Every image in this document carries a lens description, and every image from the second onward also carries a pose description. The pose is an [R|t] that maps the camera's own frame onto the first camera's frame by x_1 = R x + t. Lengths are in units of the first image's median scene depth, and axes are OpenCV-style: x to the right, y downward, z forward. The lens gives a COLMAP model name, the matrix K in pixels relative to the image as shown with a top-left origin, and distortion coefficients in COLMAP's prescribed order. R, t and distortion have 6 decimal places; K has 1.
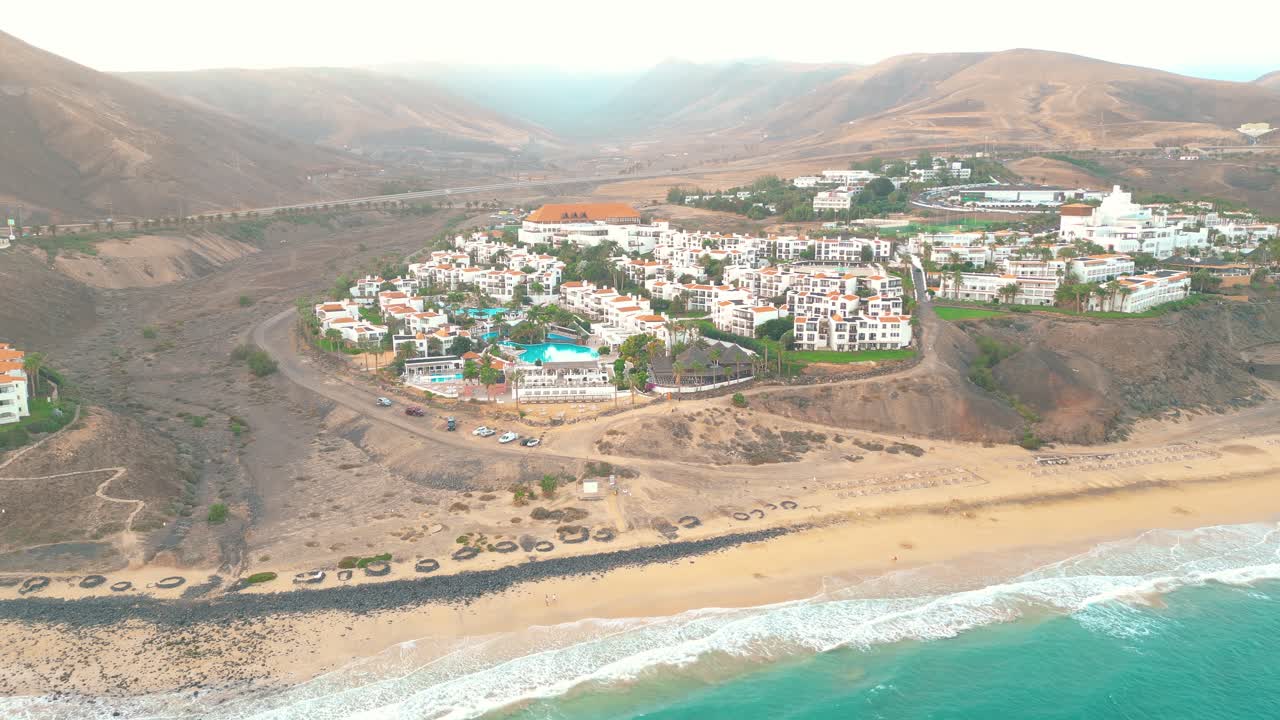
lens RADIAL K [[936.9, 0, 640.0], [0, 936.9, 360.0], [0, 0, 1]] dist [0.107592, -0.127865]
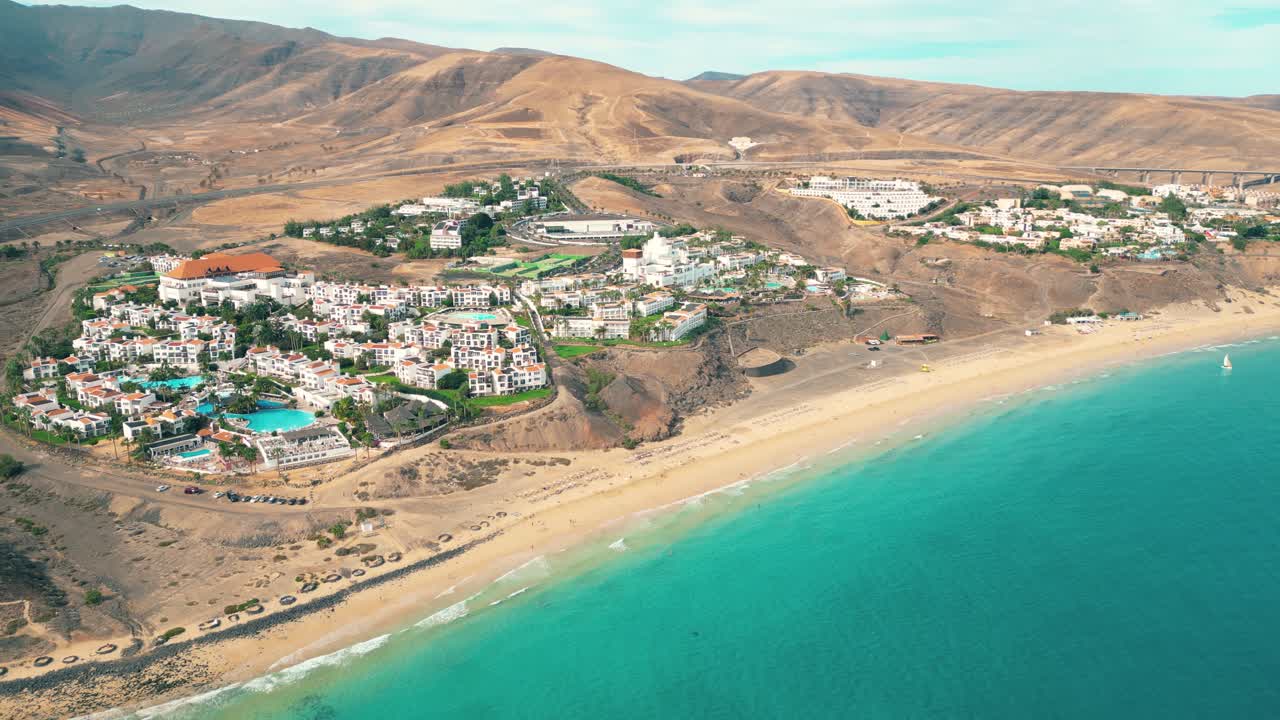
lens RADIAL K [[936.9, 0, 640.0], [0, 936.9, 360.0], [0, 0, 1]] dist [0.107592, -0.127865]
pose [[0.900470, -0.106703, 0.421626, -0.170668], [0.092312, 0.994239, 0.054465, -0.105844], [-0.425009, -0.010123, 0.905133, -0.331239]]
